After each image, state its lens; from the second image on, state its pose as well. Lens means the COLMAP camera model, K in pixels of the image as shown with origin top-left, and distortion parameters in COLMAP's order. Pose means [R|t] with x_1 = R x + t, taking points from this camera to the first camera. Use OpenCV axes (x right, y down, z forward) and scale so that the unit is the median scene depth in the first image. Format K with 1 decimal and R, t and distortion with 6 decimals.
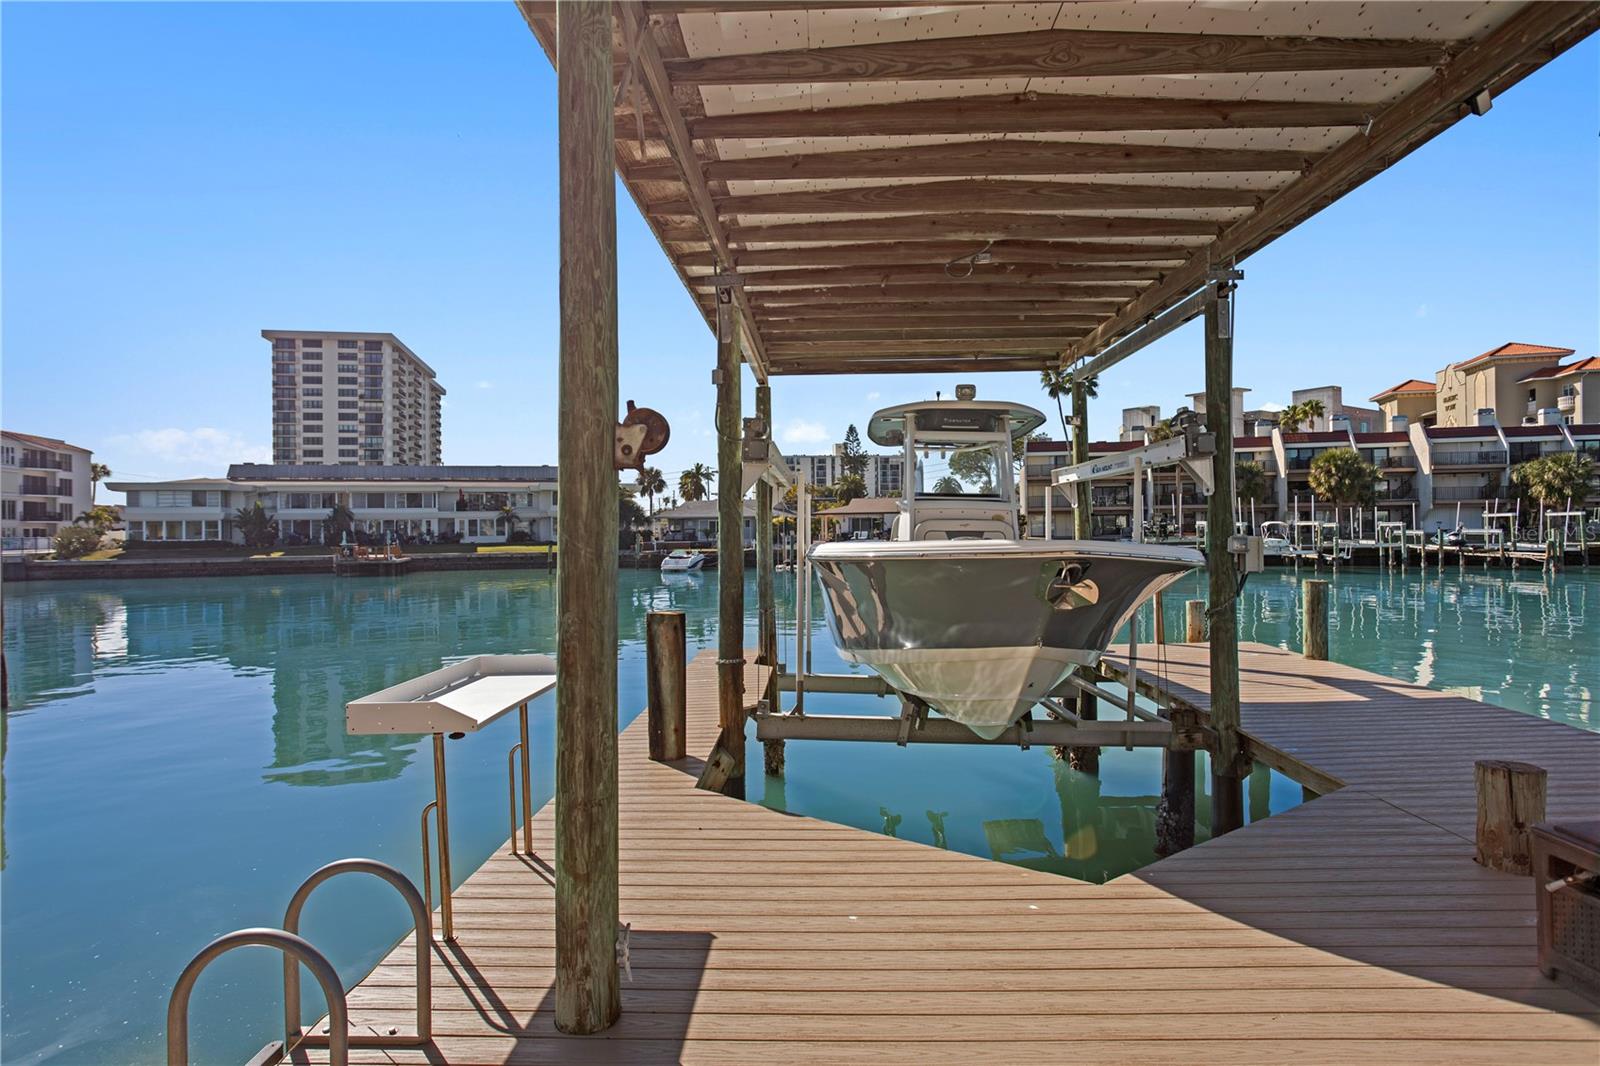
lens RADIAL K [[851.1, 0, 800.0], [0, 851.1, 533.0], [0, 0, 1]] dist [-0.048013, 0.028993]
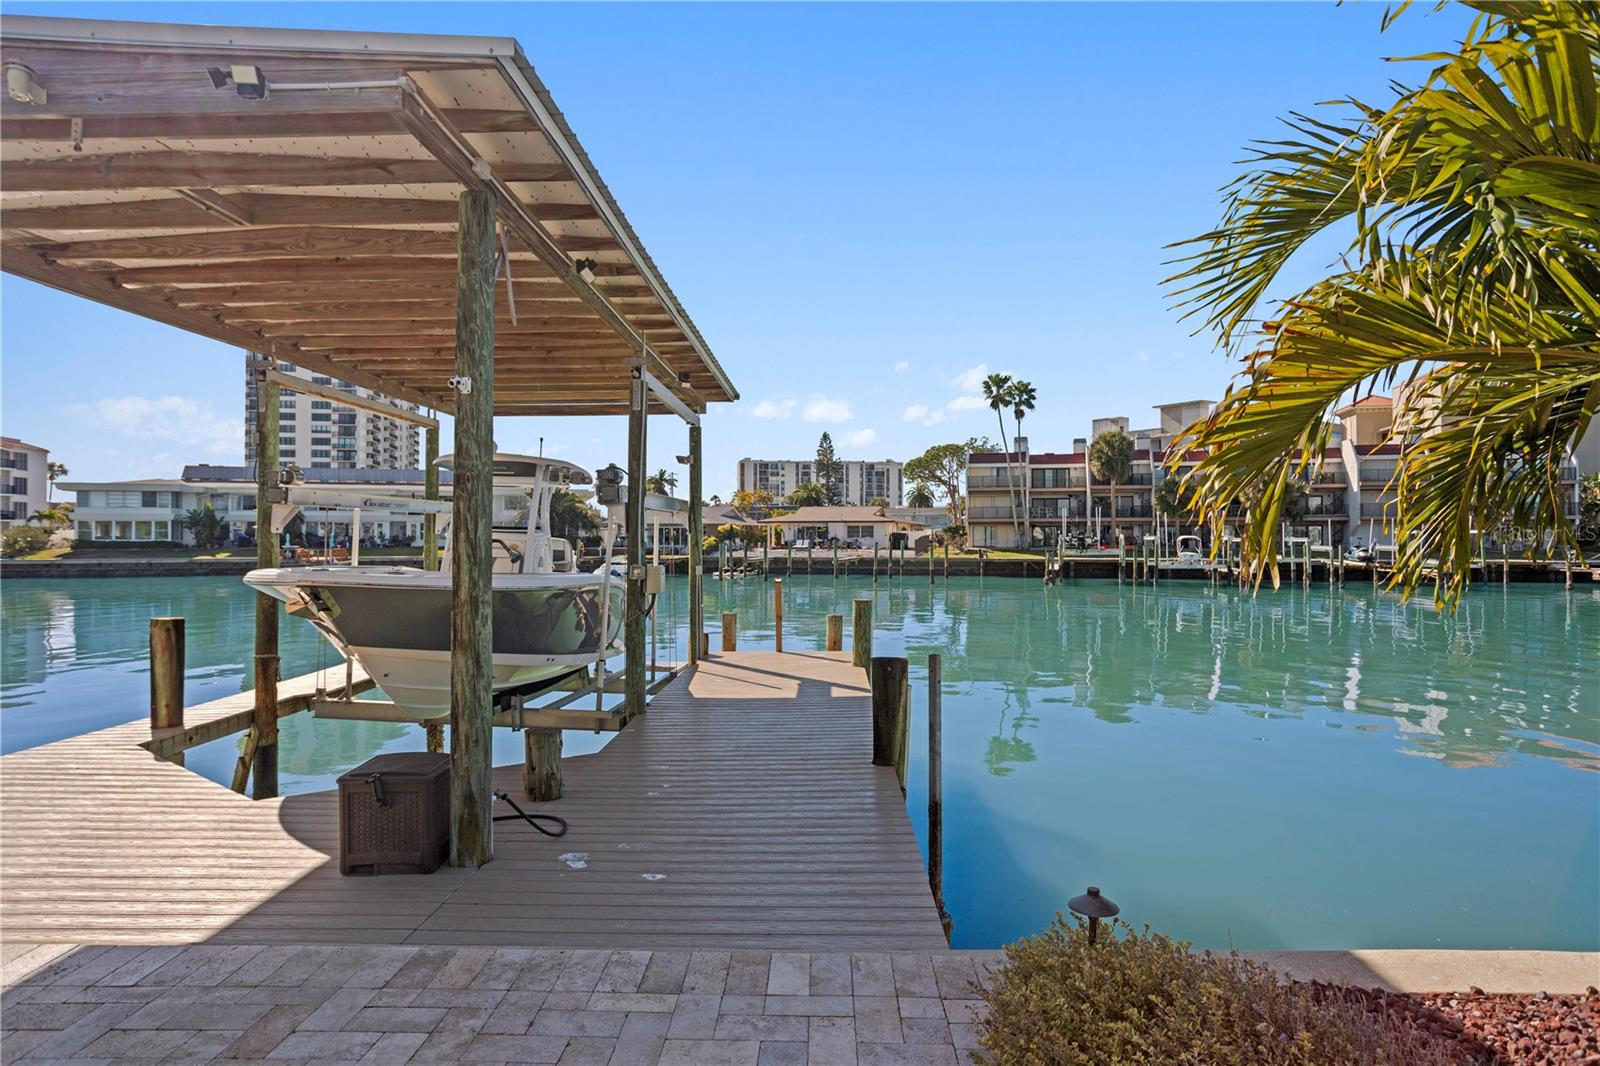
lens RADIAL K [[864.0, 0, 802.4], [0, 864.0, 530.3], [0, 0, 1]] dist [-0.051832, 0.031635]
pose [[0.999913, 0.012126, 0.005108, 0.068840], [-0.012077, 0.999883, -0.009409, -0.003790], [-0.005221, 0.009346, 0.999943, -0.028209]]
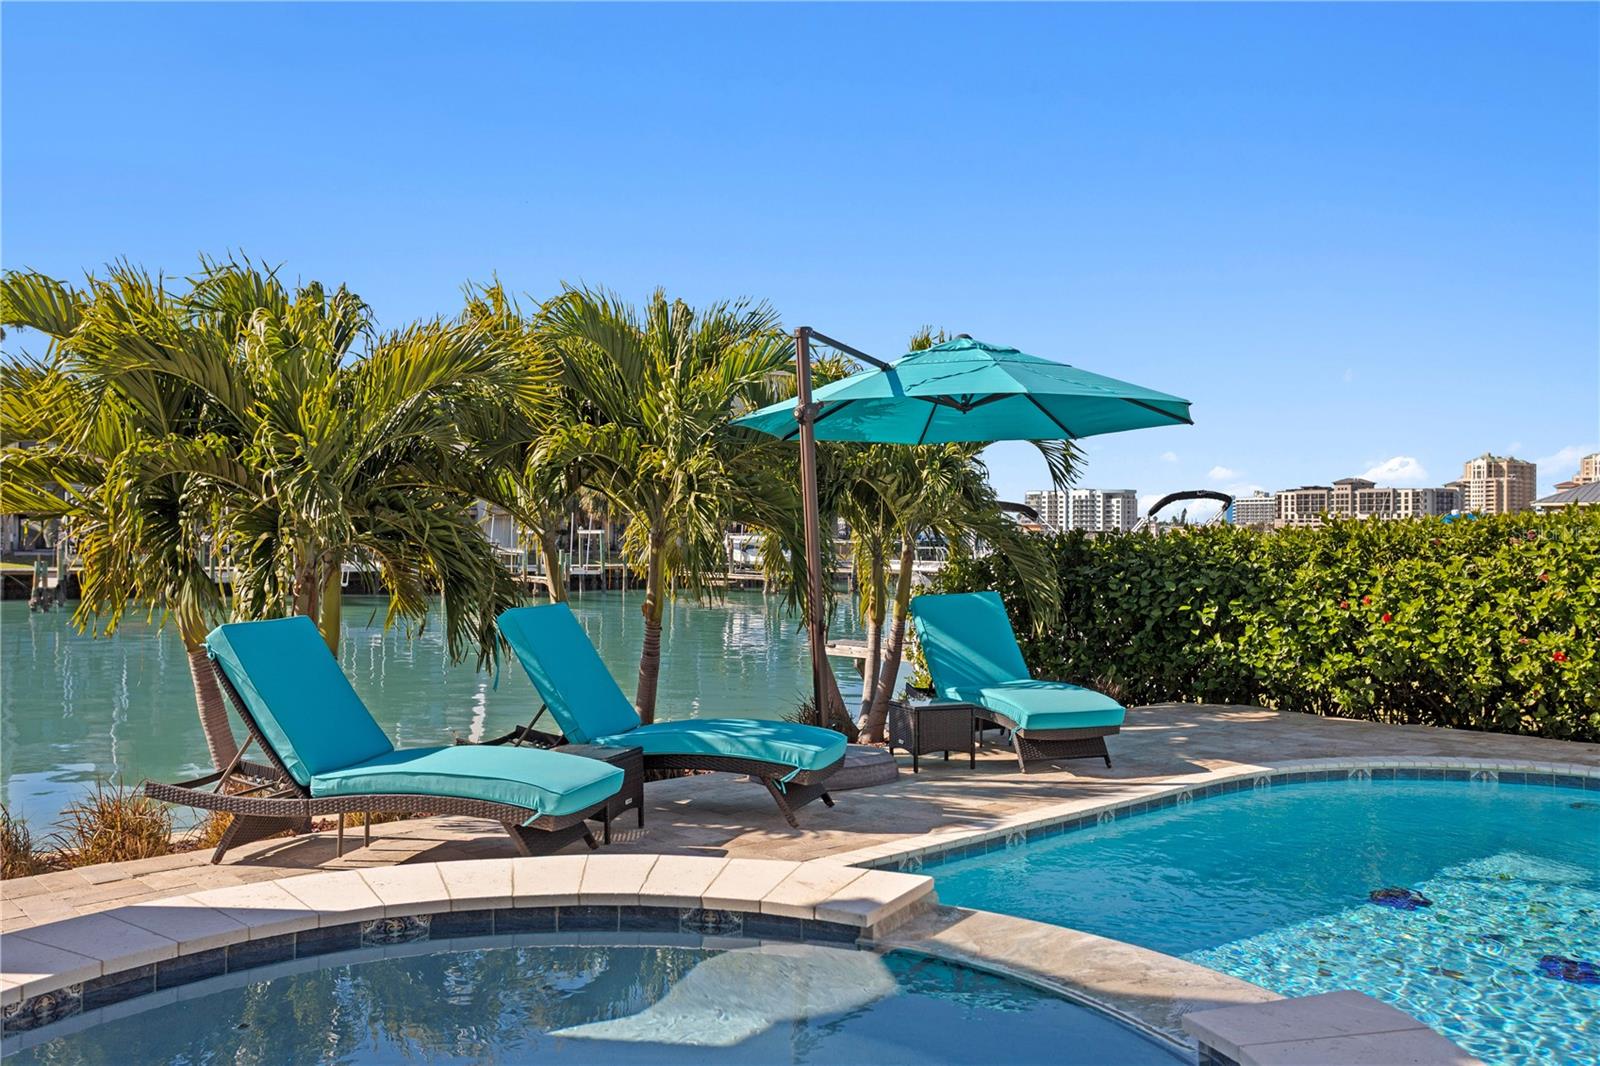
lens RADIAL K [[1336.1, 0, 786.3], [0, 1336.1, 532.2], [0, 0, 1]] dist [0.009631, 0.013156]
pose [[0.720093, 0.015270, 0.693710, 0.062637], [-0.012797, 0.999880, -0.008726, -0.009877], [-0.693760, -0.002594, 0.720202, -0.119070]]
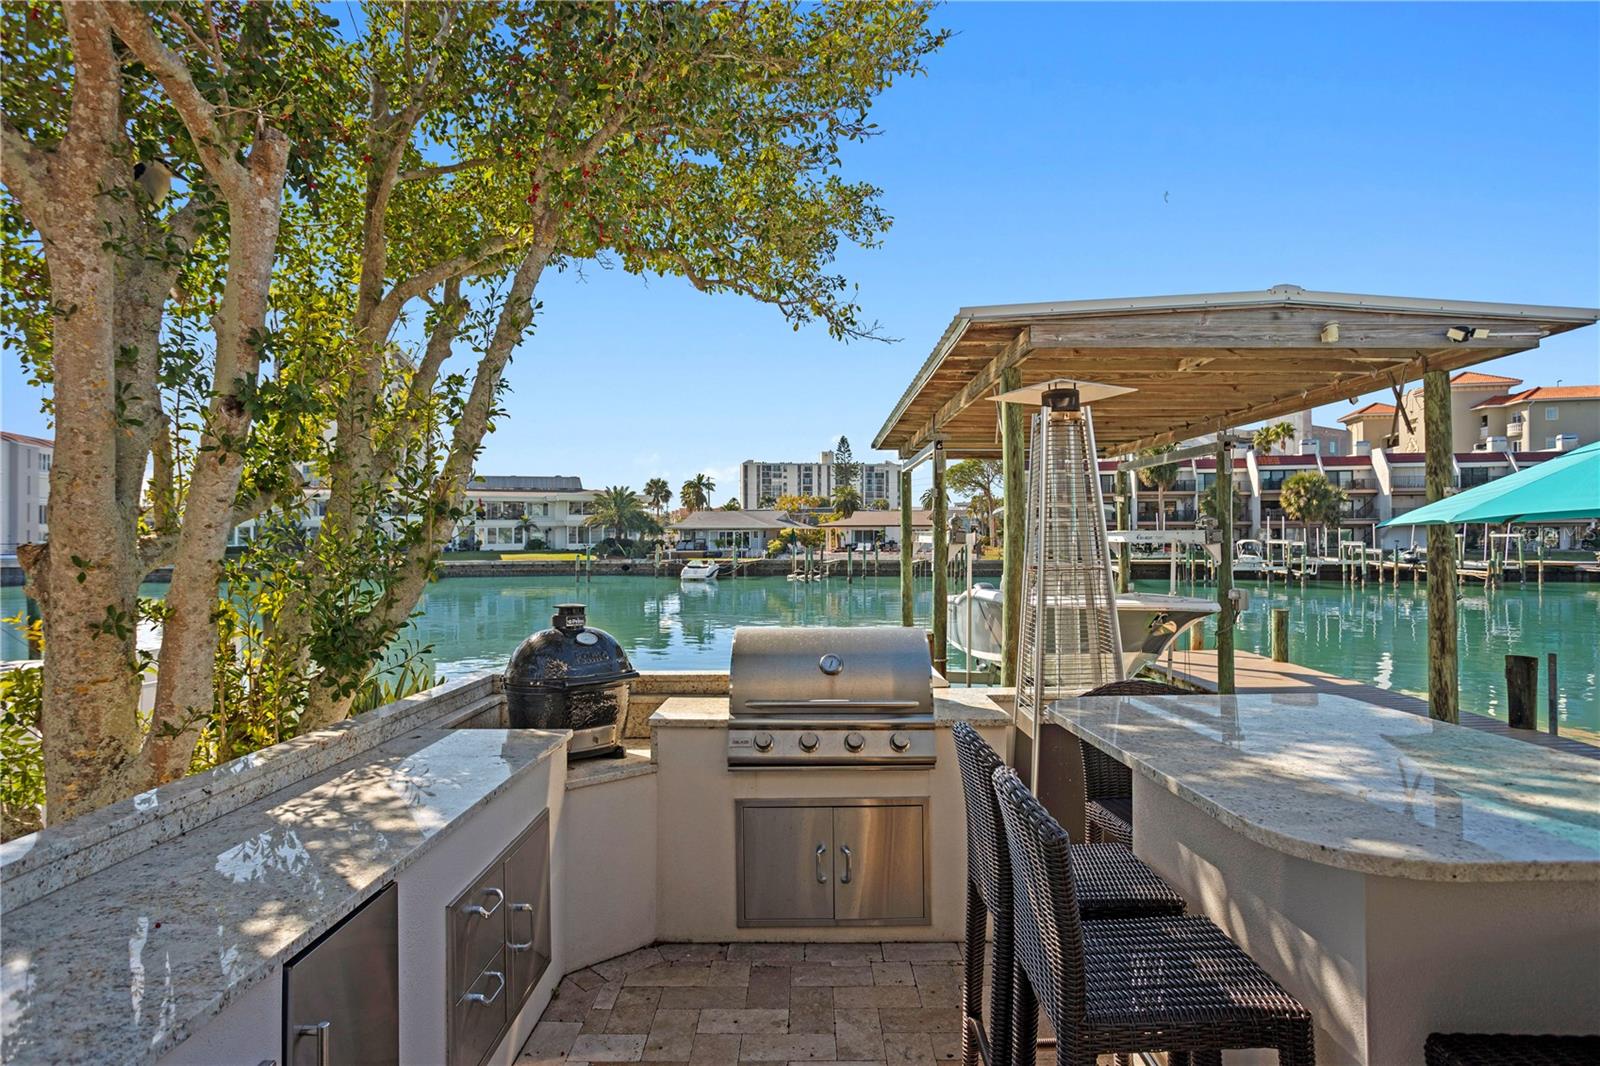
lens RADIAL K [[851.1, 0, 800.0], [0, 851.1, 533.0], [0, 0, 1]] dist [-0.048013, 0.028993]
pose [[0.999633, 0.009082, 0.025541, -0.038595], [-0.008949, 0.999946, -0.005308, -0.008791], [-0.025588, 0.005078, 0.999660, -0.065068]]
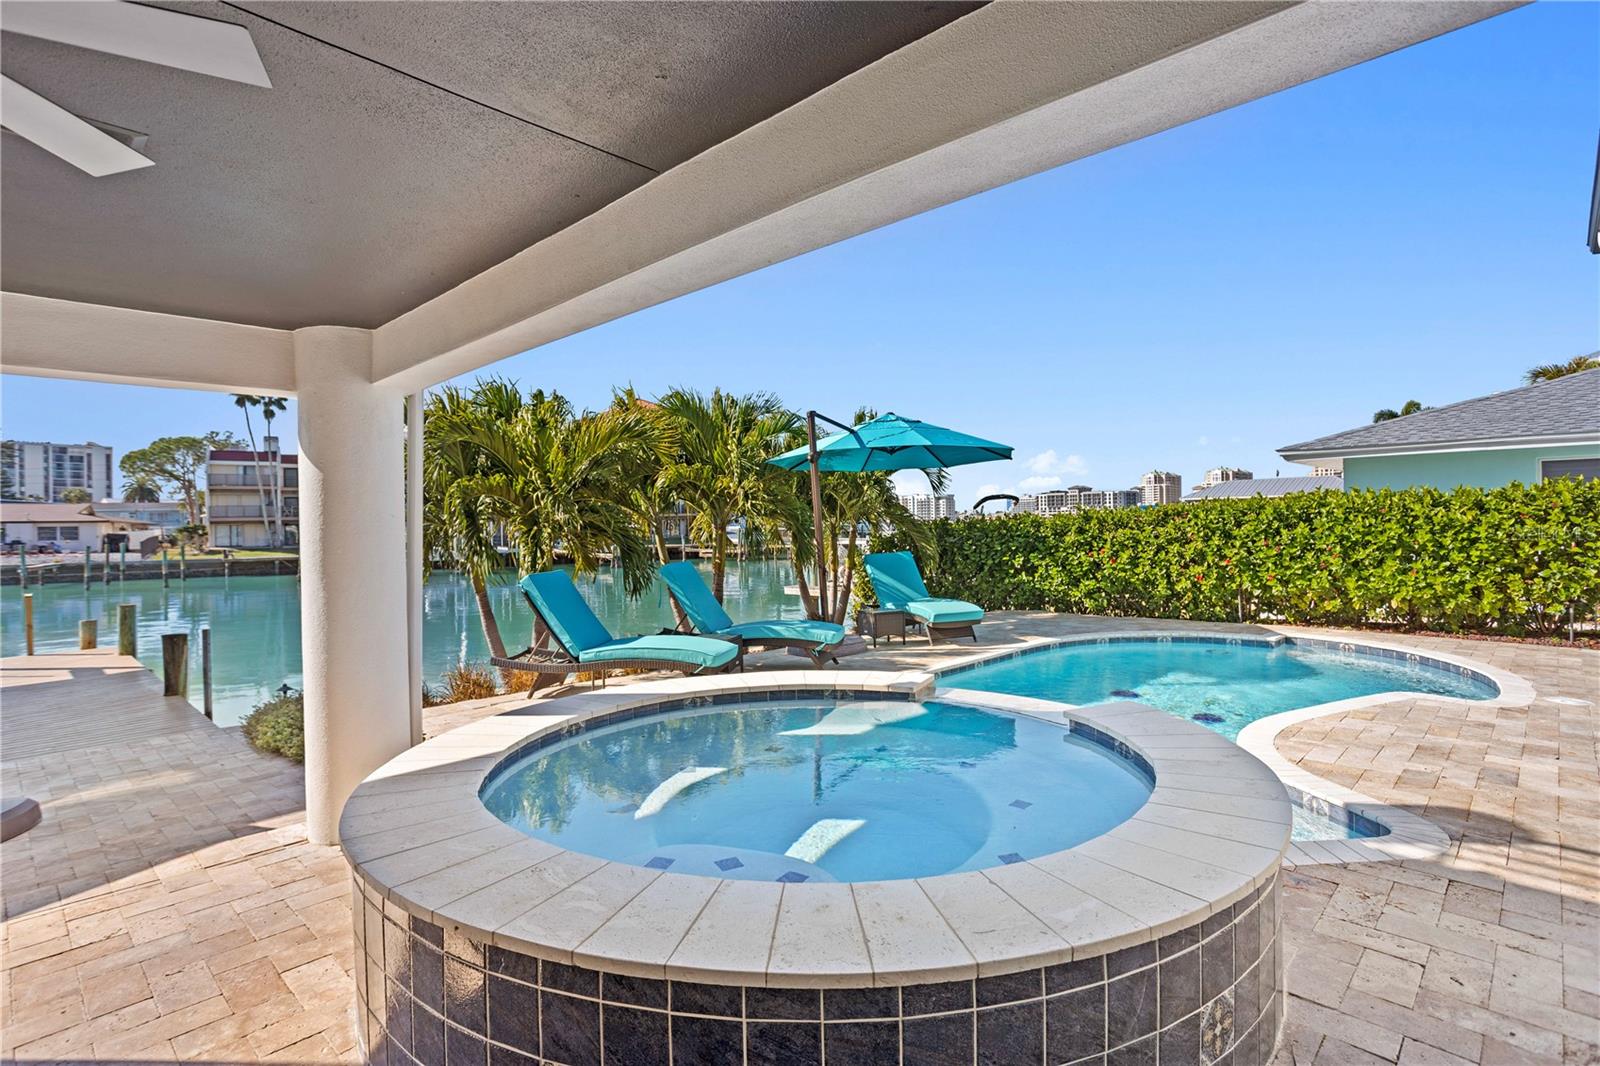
lens RADIAL K [[813.9, 0, 794.6], [0, 813.9, 526.2], [0, 0, 1]] dist [-0.043843, 0.026959]
pose [[0.675844, -0.001208, 0.737043, 0.046604], [0.008305, 0.999948, -0.005977, -0.009323], [-0.736998, 0.010160, 0.675819, -0.123025]]
